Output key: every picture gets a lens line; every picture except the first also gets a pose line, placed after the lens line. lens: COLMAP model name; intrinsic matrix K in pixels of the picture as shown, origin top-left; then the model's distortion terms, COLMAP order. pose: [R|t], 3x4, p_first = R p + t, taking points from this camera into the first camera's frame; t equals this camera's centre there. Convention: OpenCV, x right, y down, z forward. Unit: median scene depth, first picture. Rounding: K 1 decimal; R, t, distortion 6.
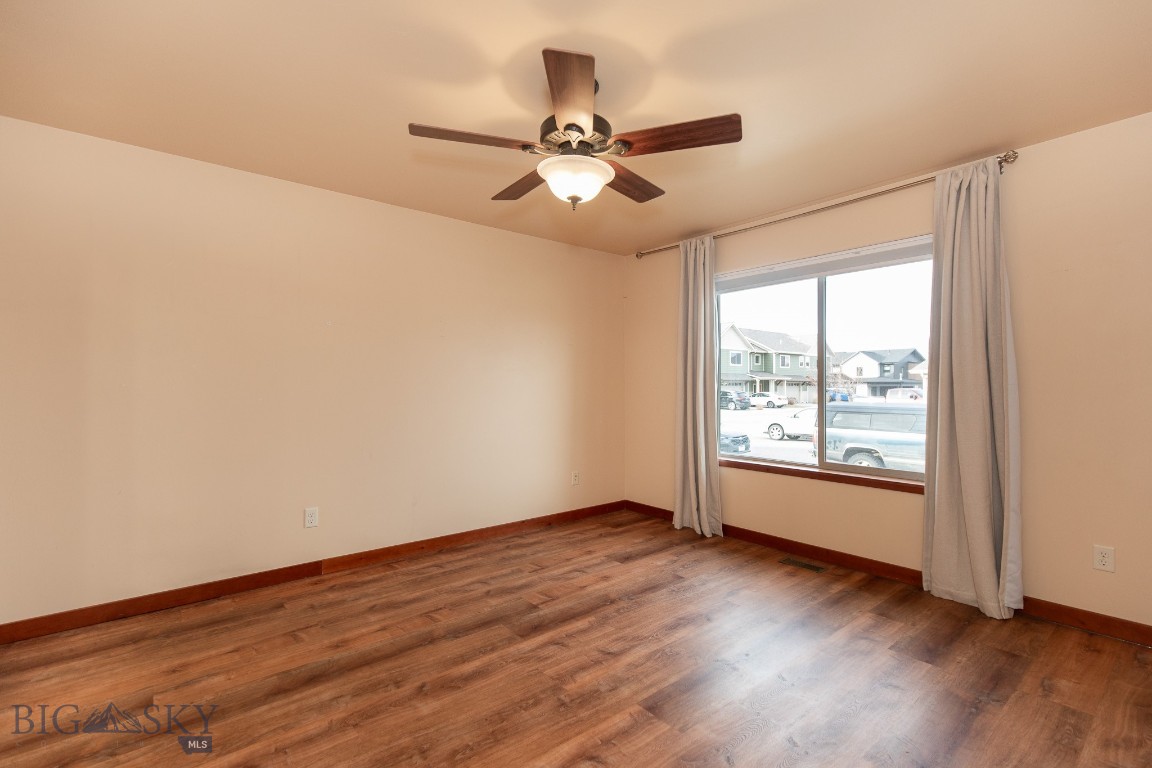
lens RADIAL K [[522.1, 0, 569.7], [0, 522.1, 379.6], [0, 0, 1]] dist [-0.000052, -0.001301]
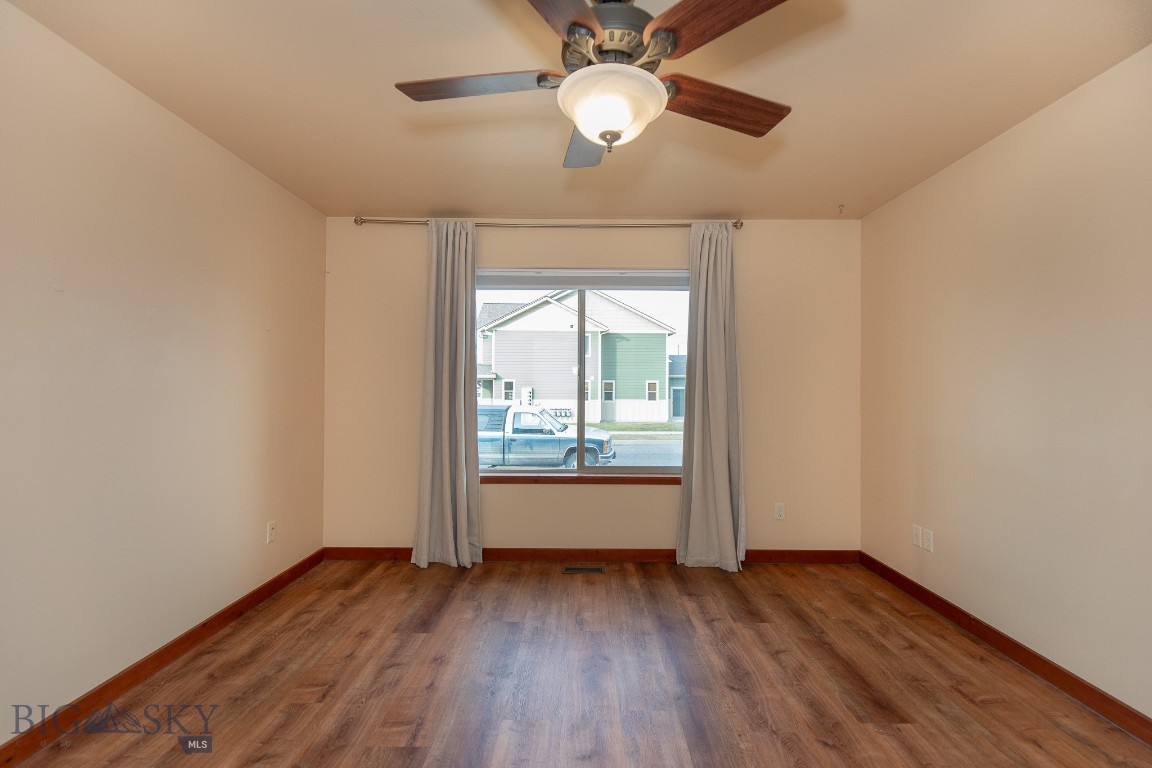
lens RADIAL K [[521.3, 0, 579.7], [0, 521.3, 383.7], [0, 0, 1]] dist [0.006682, -0.001077]
pose [[0.625172, 0.015572, 0.780331, -0.357167], [-0.015229, 0.999854, -0.007752, 0.000109], [-0.780338, -0.007037, 0.625318, 0.375999]]
